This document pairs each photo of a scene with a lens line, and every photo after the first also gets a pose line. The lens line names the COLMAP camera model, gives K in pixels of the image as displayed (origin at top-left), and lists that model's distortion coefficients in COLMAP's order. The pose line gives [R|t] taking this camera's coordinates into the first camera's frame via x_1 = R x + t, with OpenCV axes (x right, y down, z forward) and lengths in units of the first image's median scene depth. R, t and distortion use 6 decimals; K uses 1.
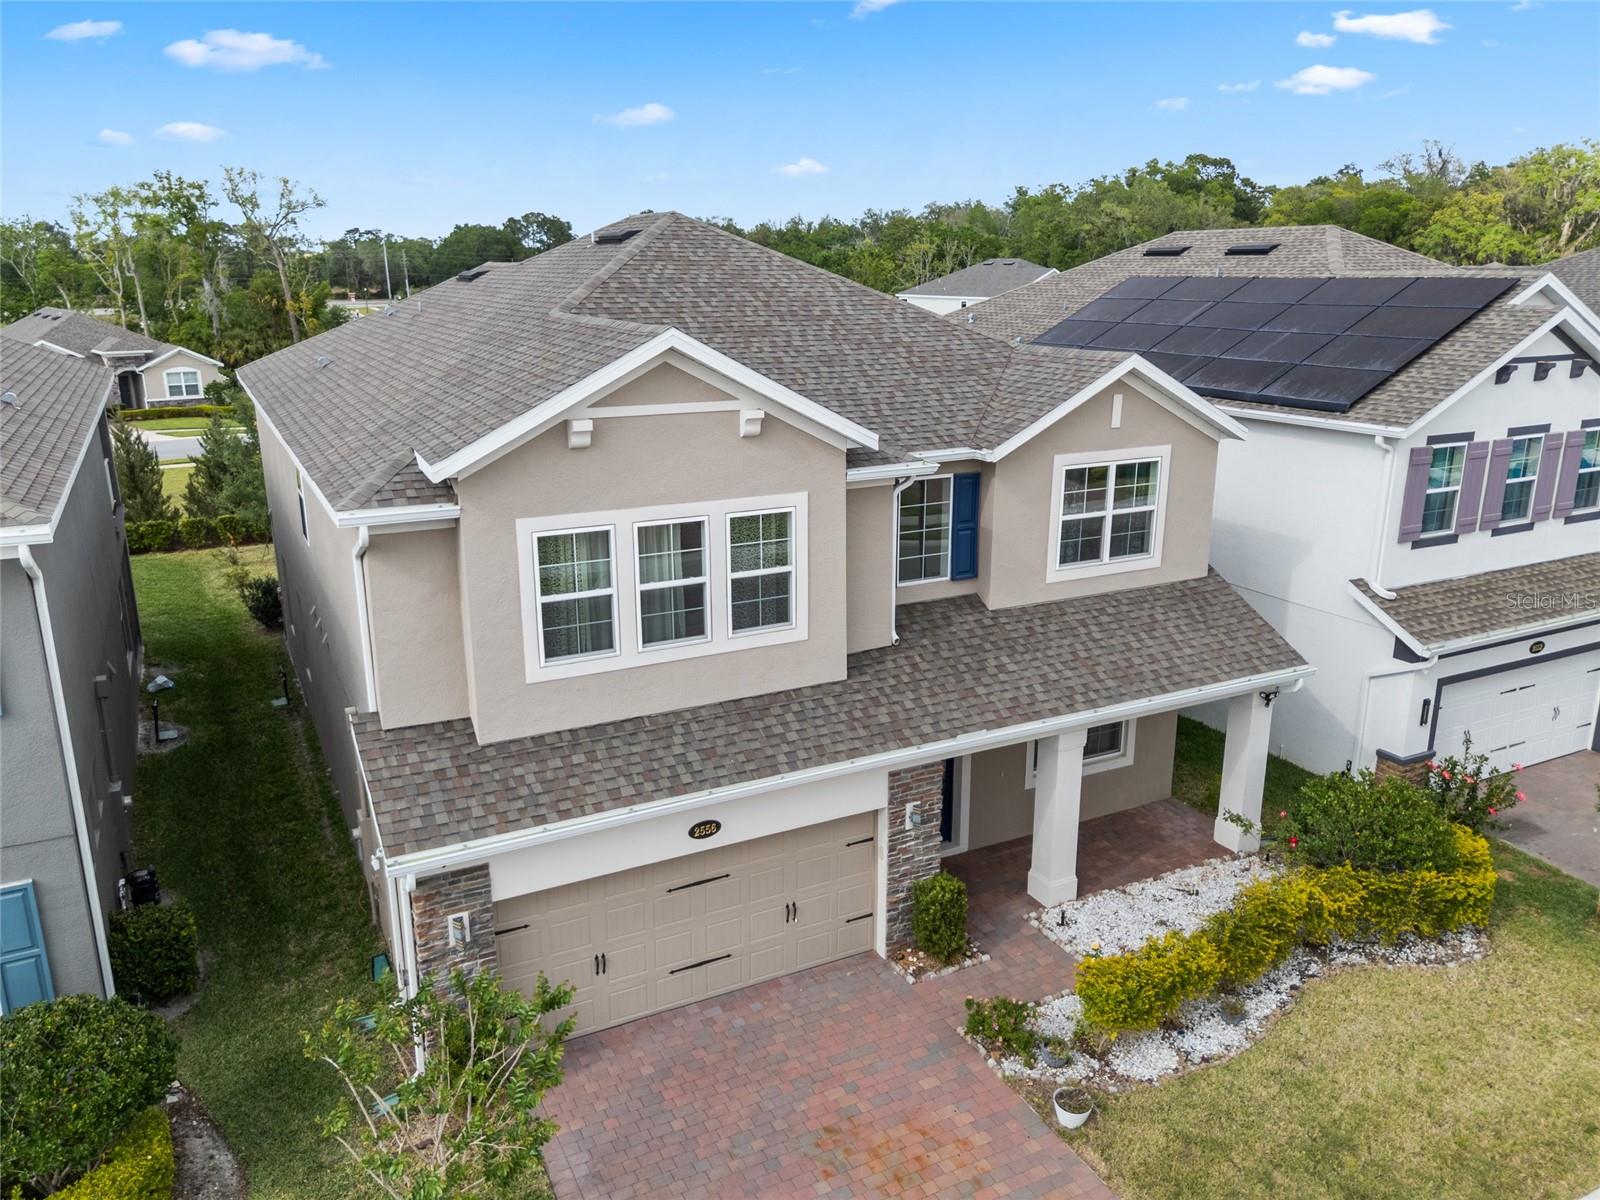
lens RADIAL K [[1187.5, 0, 800.0], [0, 1187.5, 600.0], [0, 0, 1]] dist [0.069816, -0.095471]
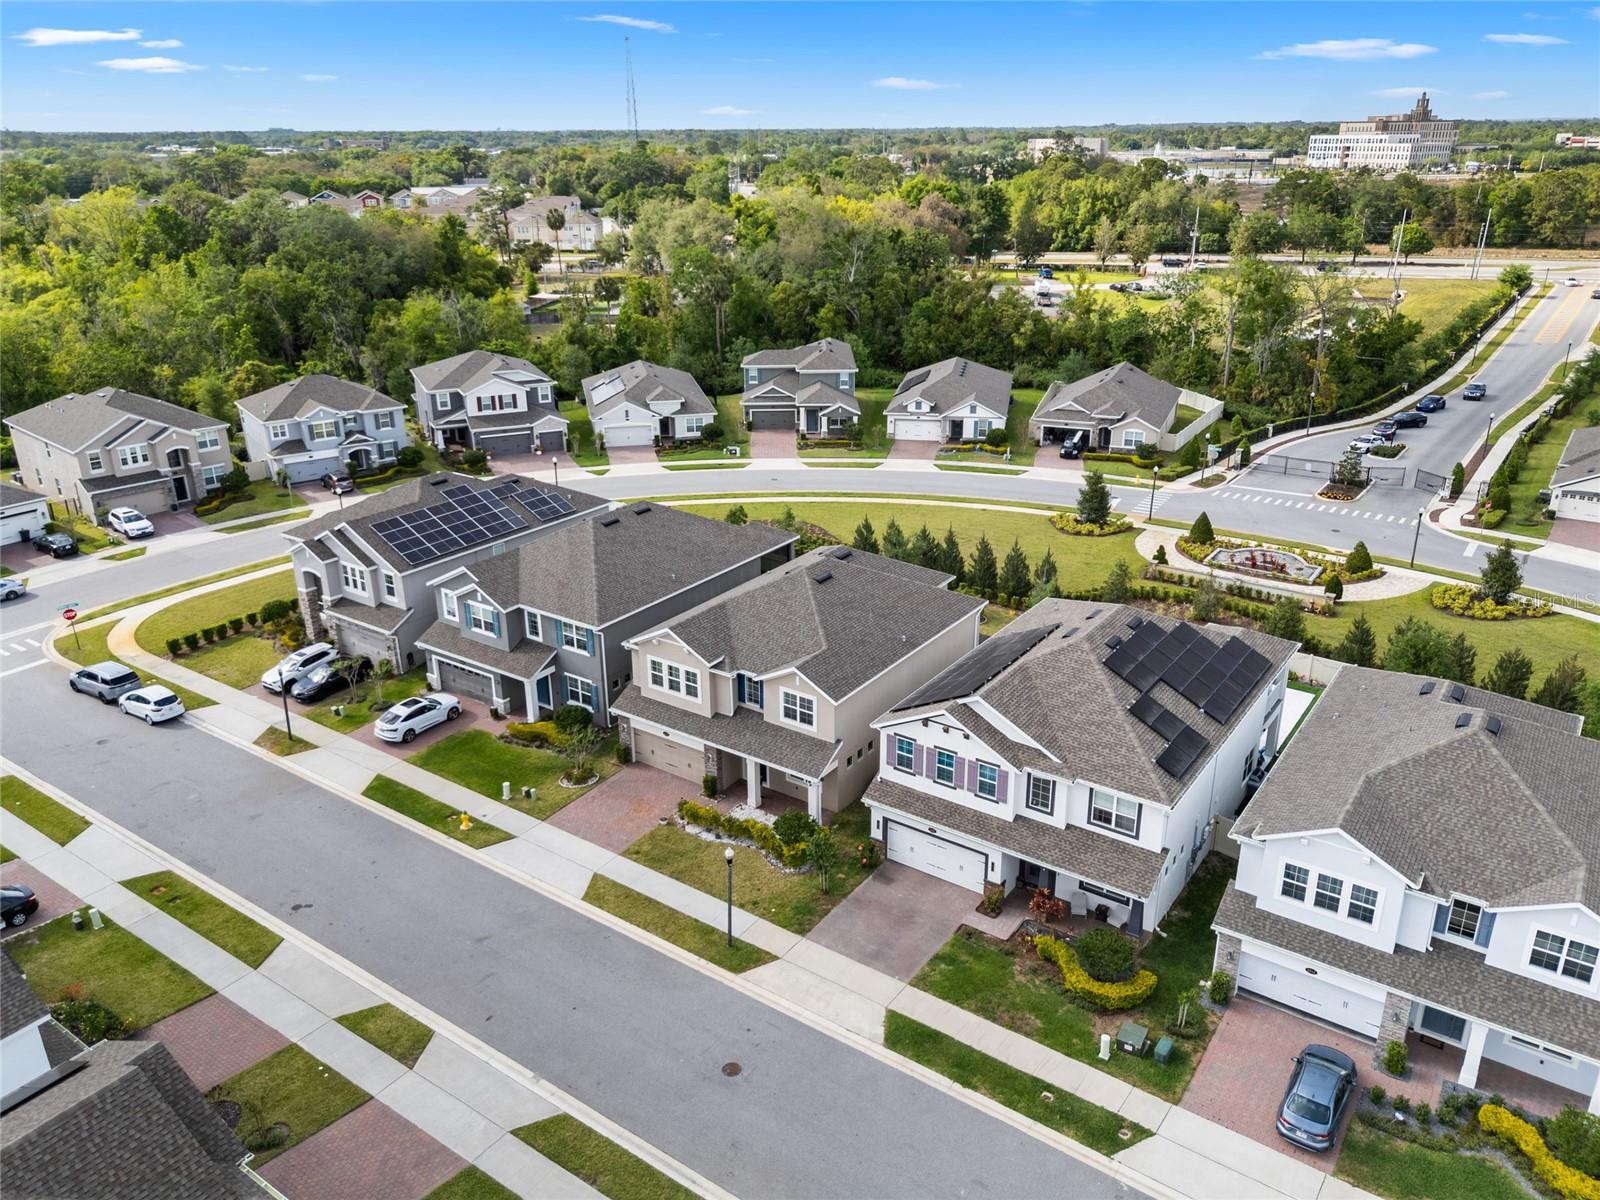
lens RADIAL K [[1169.8, 0, 810.9], [0, 1169.8, 596.9], [0, 0, 1]] dist [0.068085, -0.081941]
pose [[0.467258, 0.320909, -0.823824, 3.286149], [-0.235378, 0.943325, 0.233957, -1.307662], [0.852213, 0.084592, 0.516312, -0.748356]]
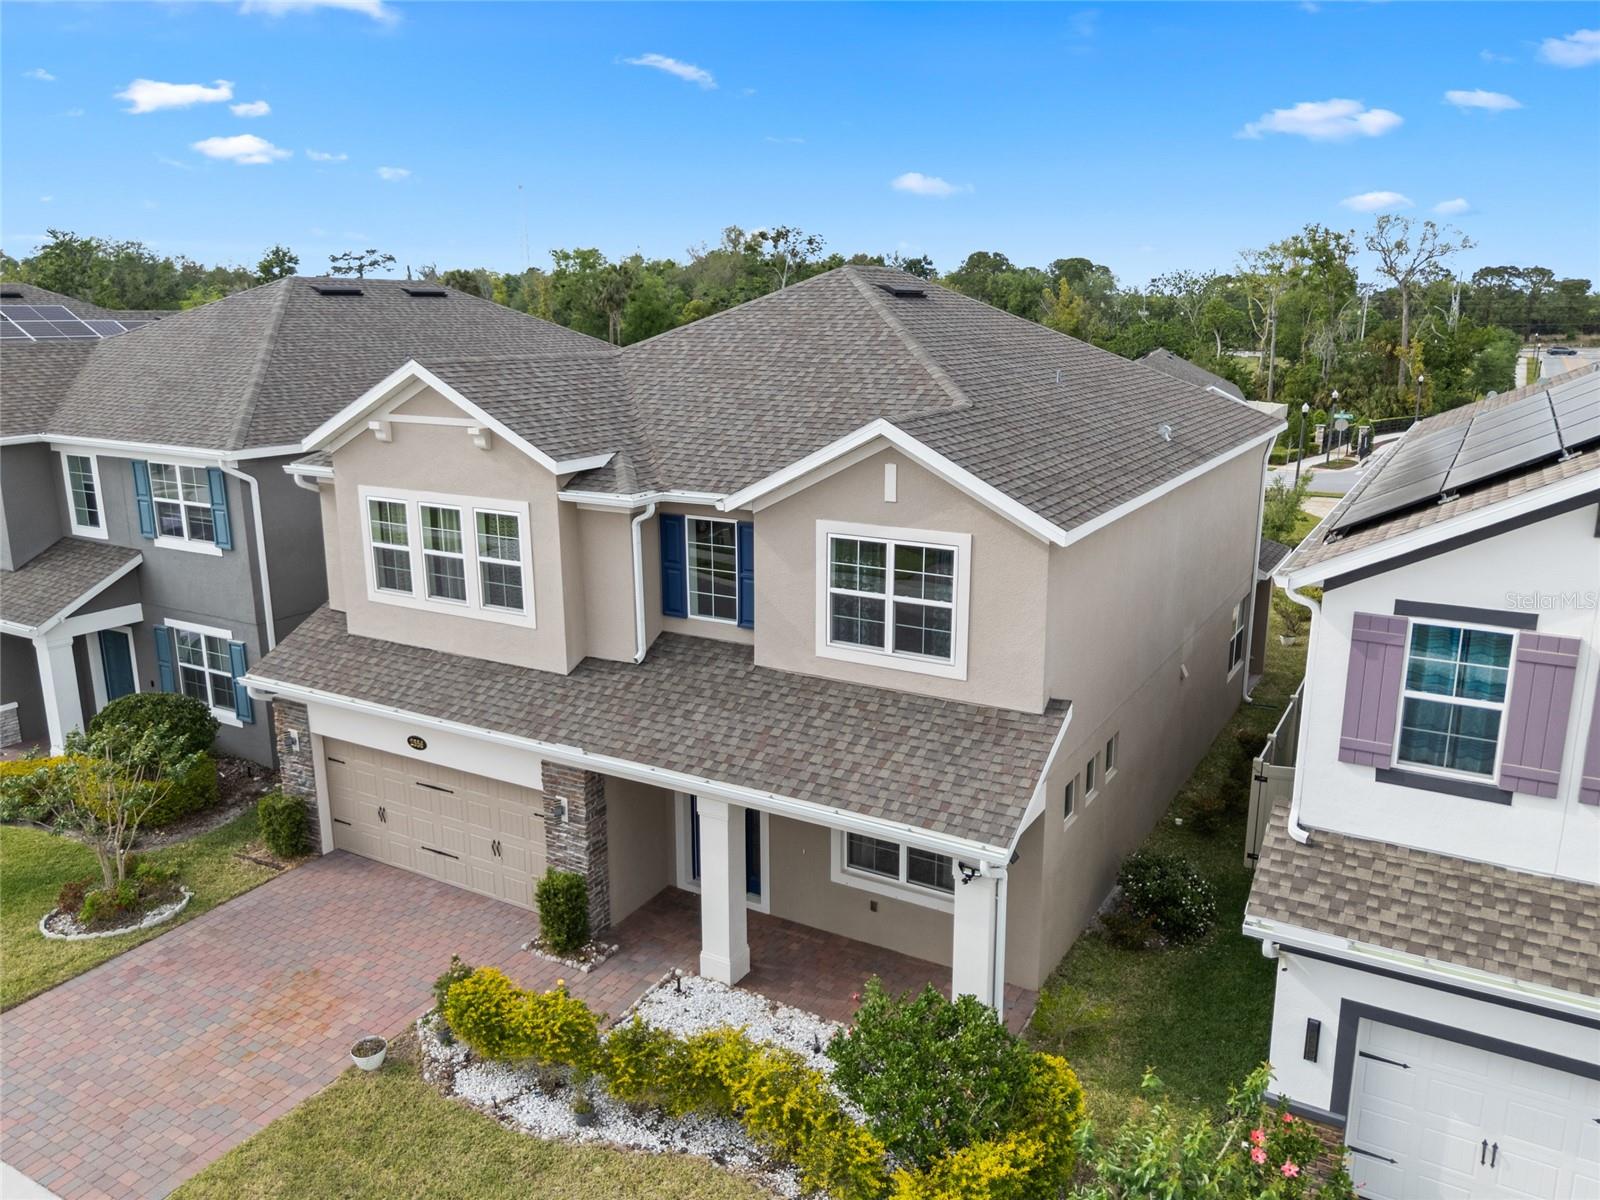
lens RADIAL K [[1187.5, 0, 800.0], [0, 1187.5, 600.0], [0, 0, 1]] dist [0.069816, -0.095471]
pose [[0.534614, 0.198285, -0.821505, 1.099999], [-0.227781, 0.969918, 0.085874, -0.153955], [0.813820, 0.141214, 0.563698, 0.539410]]
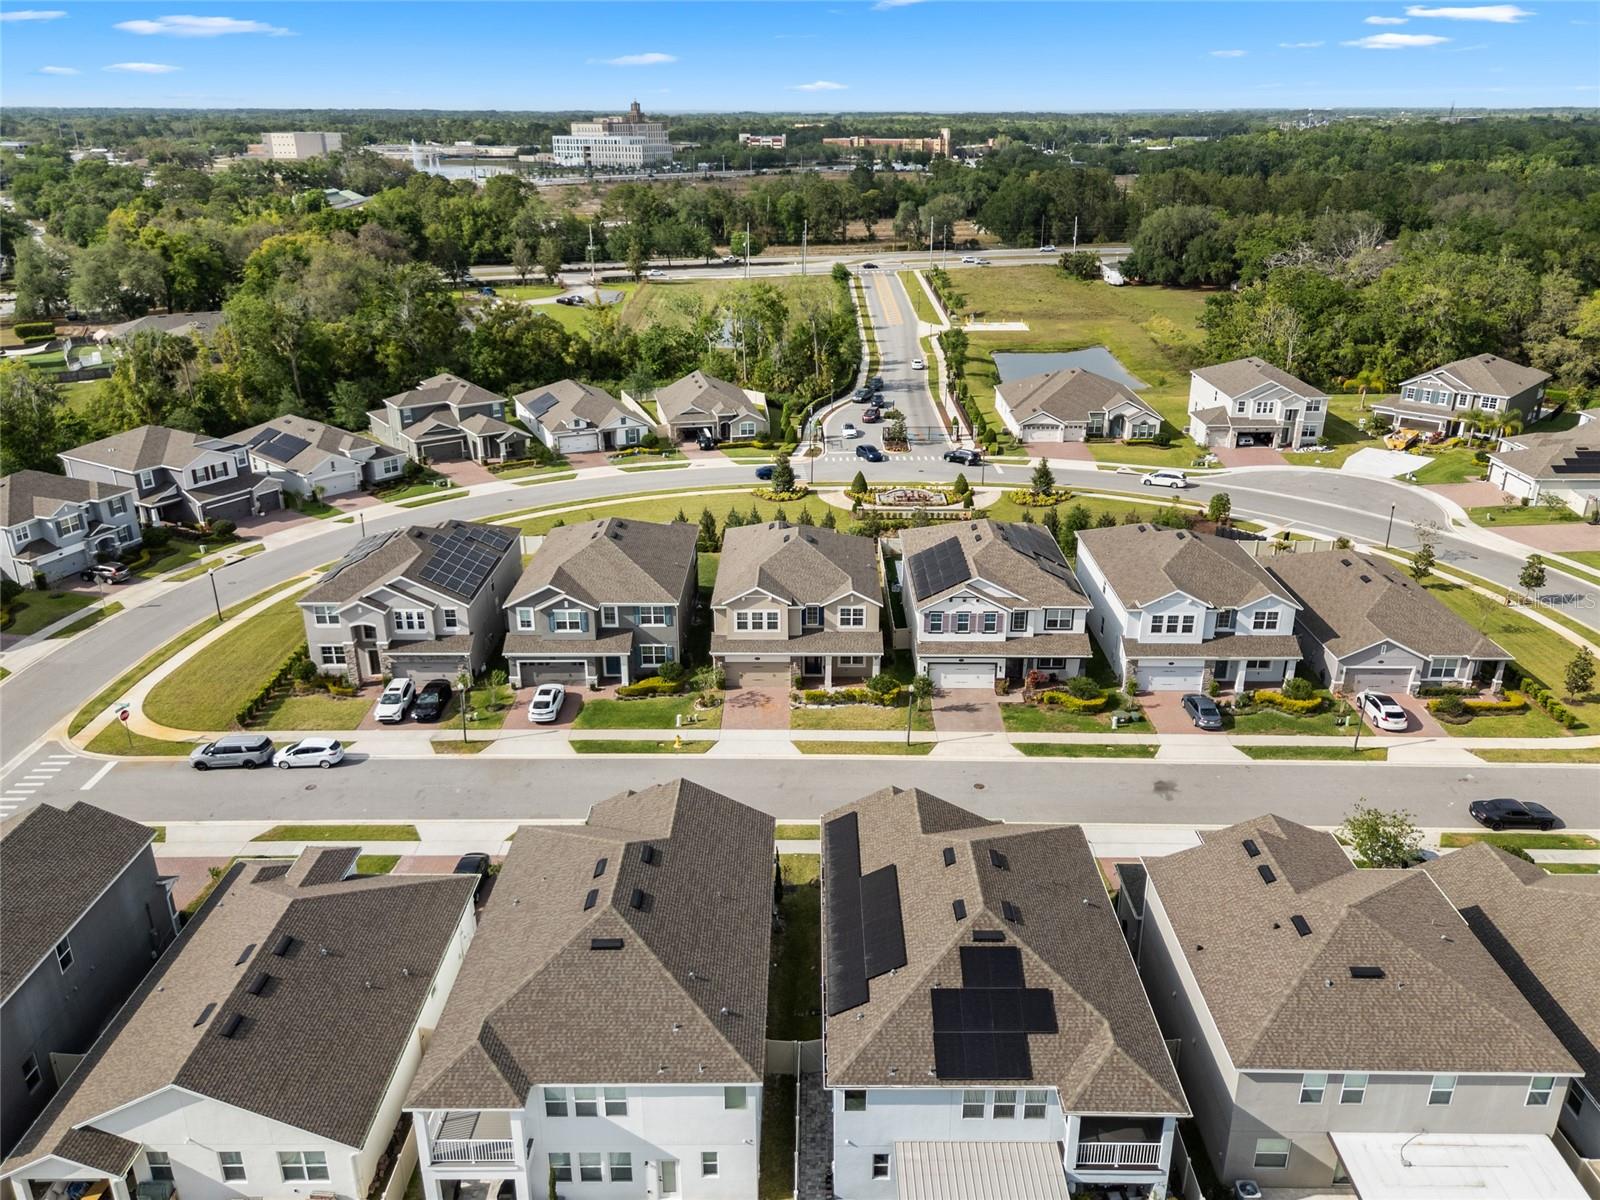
lens RADIAL K [[1187.5, 0, 800.0], [0, 1187.5, 600.0], [0, 0, 1]] dist [0.069816, -0.095471]
pose [[0.886230, 0.174215, -0.429238, 2.650499], [-0.127243, 0.982496, 0.136054, -0.960993], [0.445428, -0.065957, 0.892885, -4.333614]]
